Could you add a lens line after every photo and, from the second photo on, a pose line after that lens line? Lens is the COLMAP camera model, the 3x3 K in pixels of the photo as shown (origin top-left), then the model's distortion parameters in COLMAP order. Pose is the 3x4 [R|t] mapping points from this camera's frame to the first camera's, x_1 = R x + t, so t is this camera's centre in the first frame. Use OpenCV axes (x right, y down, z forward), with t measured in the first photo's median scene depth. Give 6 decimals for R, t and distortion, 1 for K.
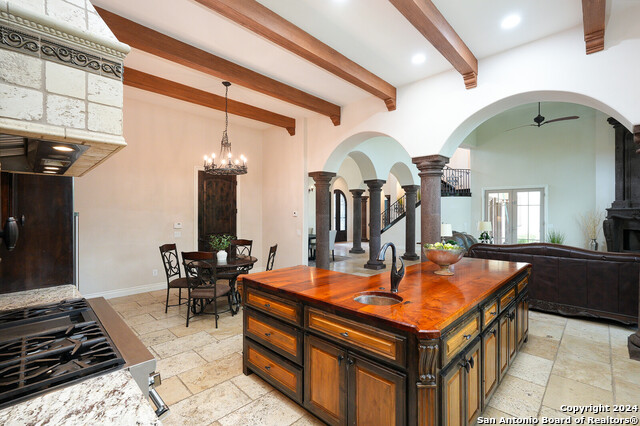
lens RADIAL K [[284.2, 0, 324.6], [0, 284.2, 212.9], [0, 0, 1]] dist [-0.004743, 0.003491]
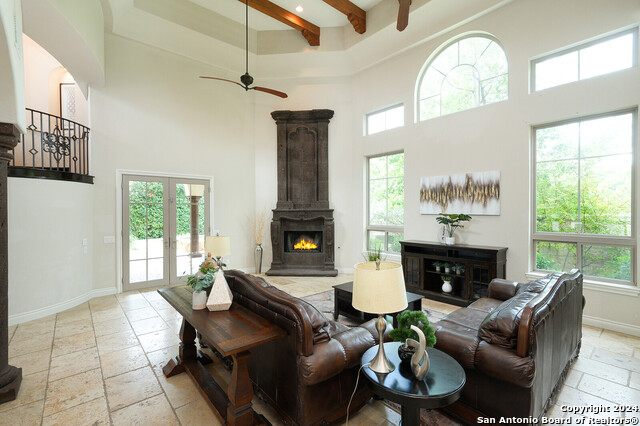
lens RADIAL K [[284.2, 0, 319.8], [0, 284.2, 208.1], [0, 0, 1]] dist [-0.004743, 0.003491]
pose [[0.073287, -0.000510, 0.997311, 0.091228], [0.007989, 0.999968, -0.000076, -0.018897], [-0.997279, 0.007973, 0.073289, 0.792902]]
